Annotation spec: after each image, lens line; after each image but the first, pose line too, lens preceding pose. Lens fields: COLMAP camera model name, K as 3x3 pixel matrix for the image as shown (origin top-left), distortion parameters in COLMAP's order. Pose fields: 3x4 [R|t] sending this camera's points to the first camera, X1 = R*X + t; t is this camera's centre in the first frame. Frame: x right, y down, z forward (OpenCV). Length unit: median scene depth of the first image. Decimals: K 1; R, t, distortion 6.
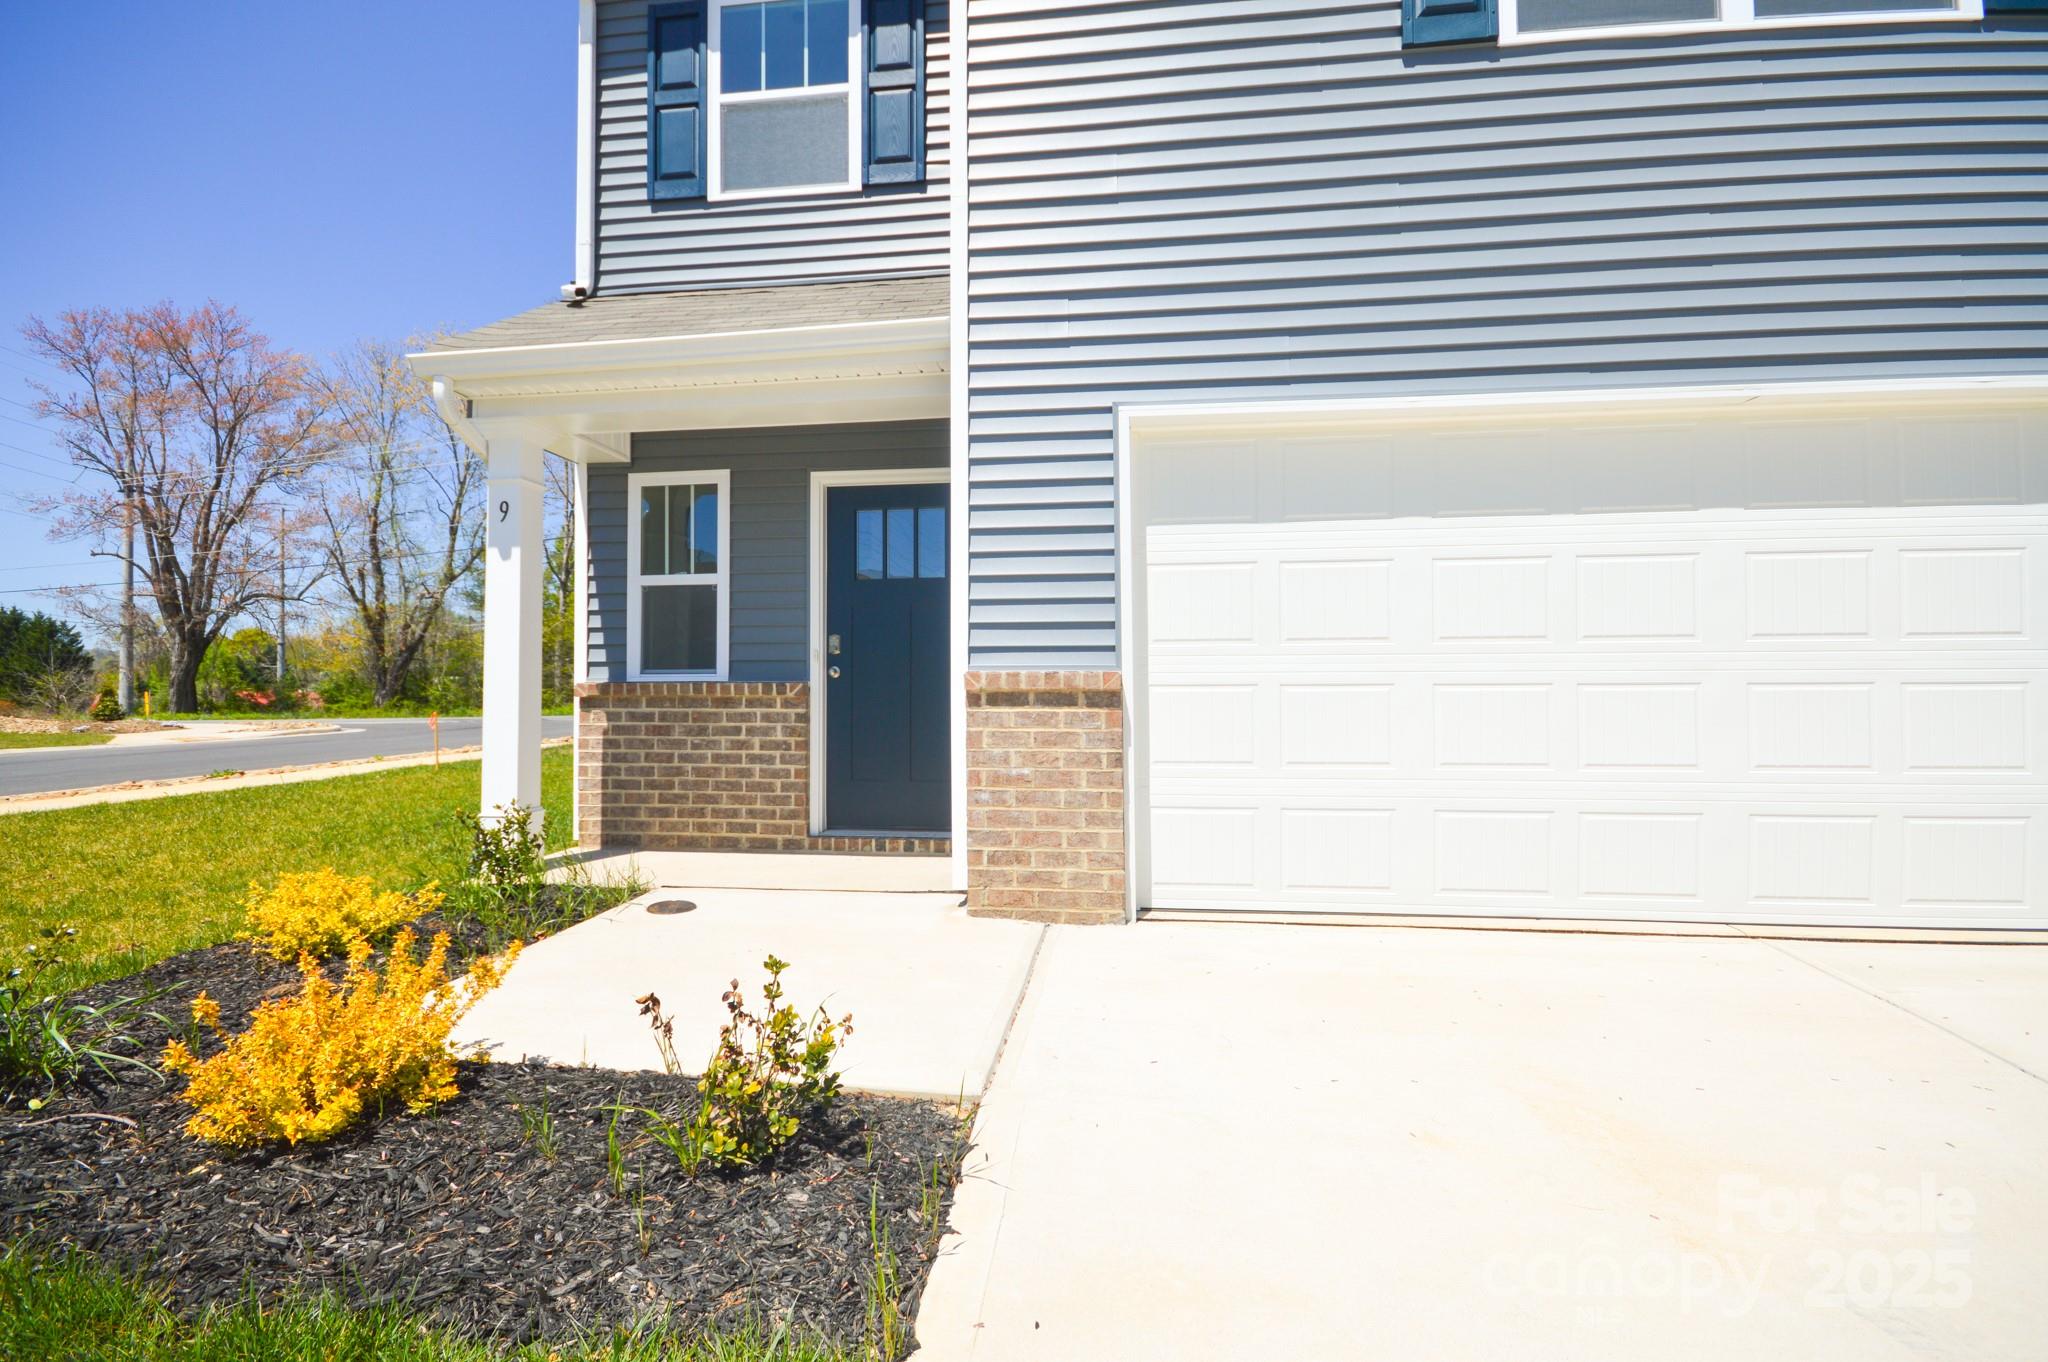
lens RADIAL K [[956.5, 0, 1024.0], [0, 956.5, 681.0], [0, 0, 1]] dist [0.000322, -0.000715]
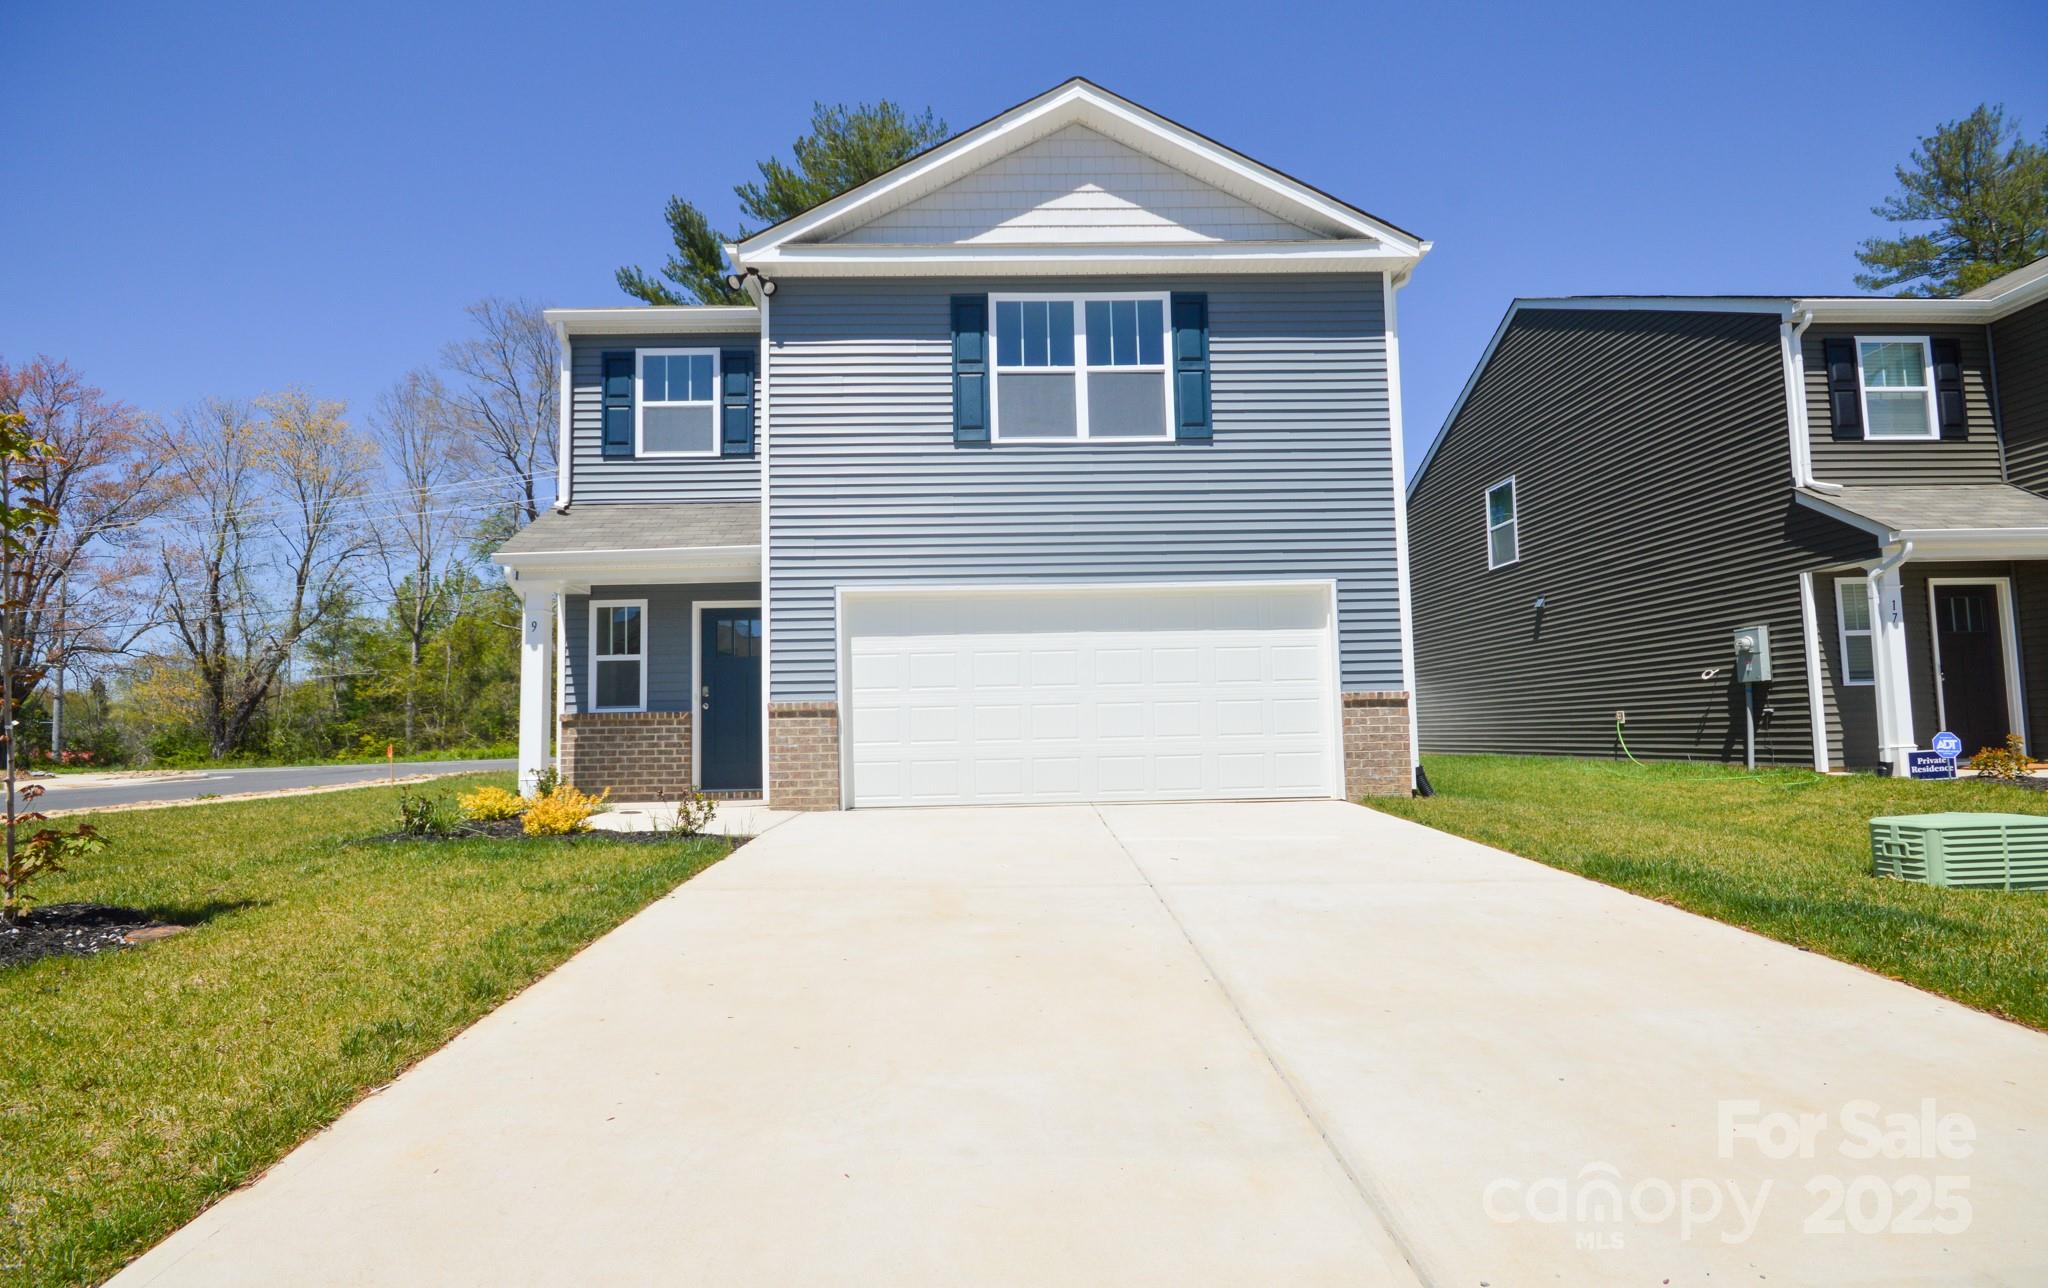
lens RADIAL K [[927.7, 0, 1019.9], [0, 927.7, 677.0], [0, 0, 1]] dist [0.000988, 0.000384]
pose [[0.988907, -0.008619, 0.148287, 0.144098], [0.016188, 0.998622, -0.049913, 0.034418], [-0.147652, 0.051759, 0.987684, -0.898539]]
